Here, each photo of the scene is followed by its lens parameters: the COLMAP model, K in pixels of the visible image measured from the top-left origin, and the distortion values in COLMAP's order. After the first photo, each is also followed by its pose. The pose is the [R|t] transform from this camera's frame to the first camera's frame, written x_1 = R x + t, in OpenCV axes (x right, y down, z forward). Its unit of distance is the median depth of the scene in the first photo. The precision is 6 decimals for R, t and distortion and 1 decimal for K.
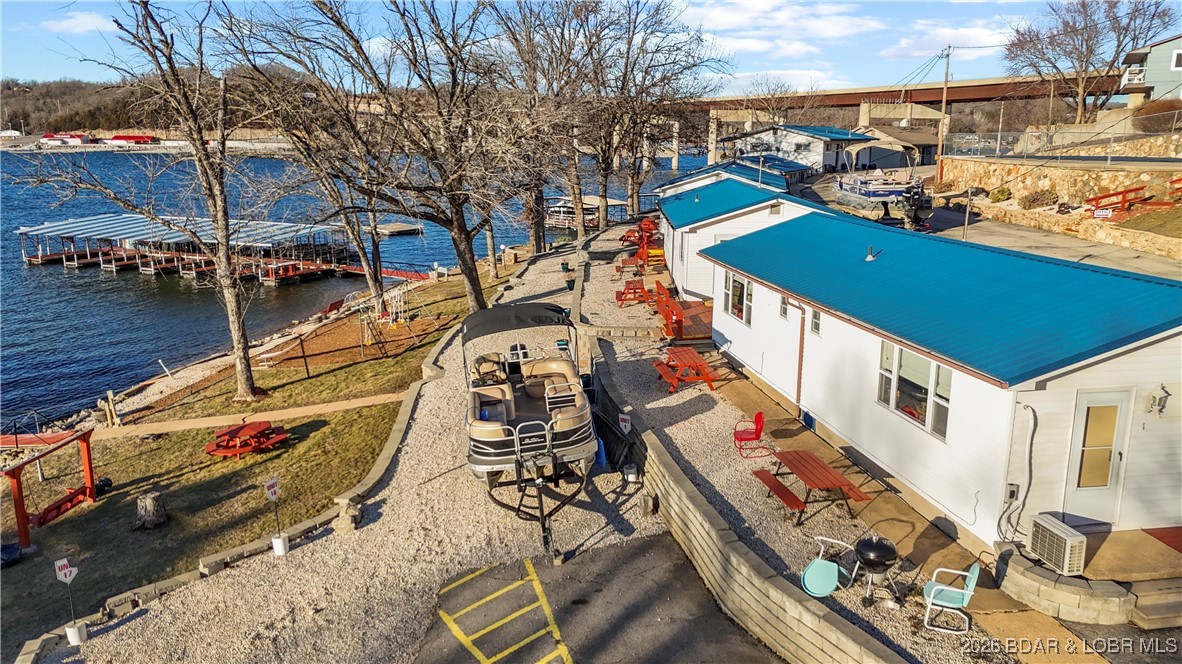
lens RADIAL K [[864.8, 0, 591.0], [0, 864.8, 332.0], [0, 0, 1]] dist [0.065471, -0.002504]
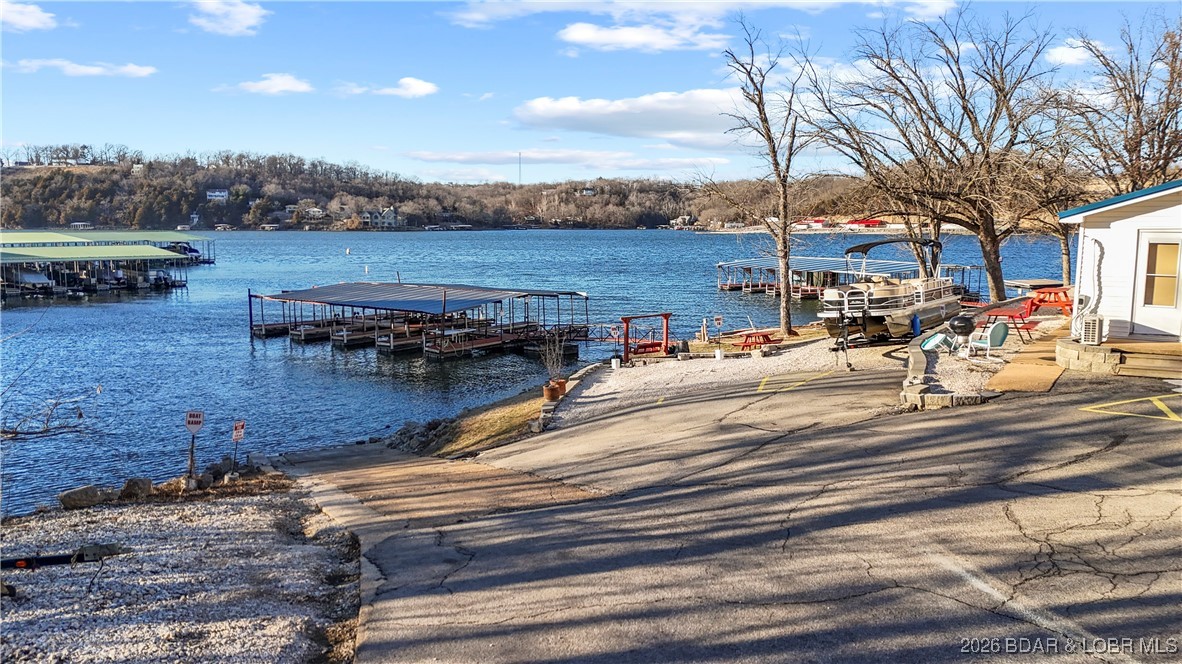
lens RADIAL K [[864.8, 0, 591.0], [0, 864.8, 332.0], [0, 0, 1]] dist [0.065471, -0.002504]
pose [[0.713133, 0.086750, -0.695641, 0.299173], [-0.152012, 0.987839, -0.032645, 0.131499], [0.684350, 0.129026, 0.717648, -0.193900]]
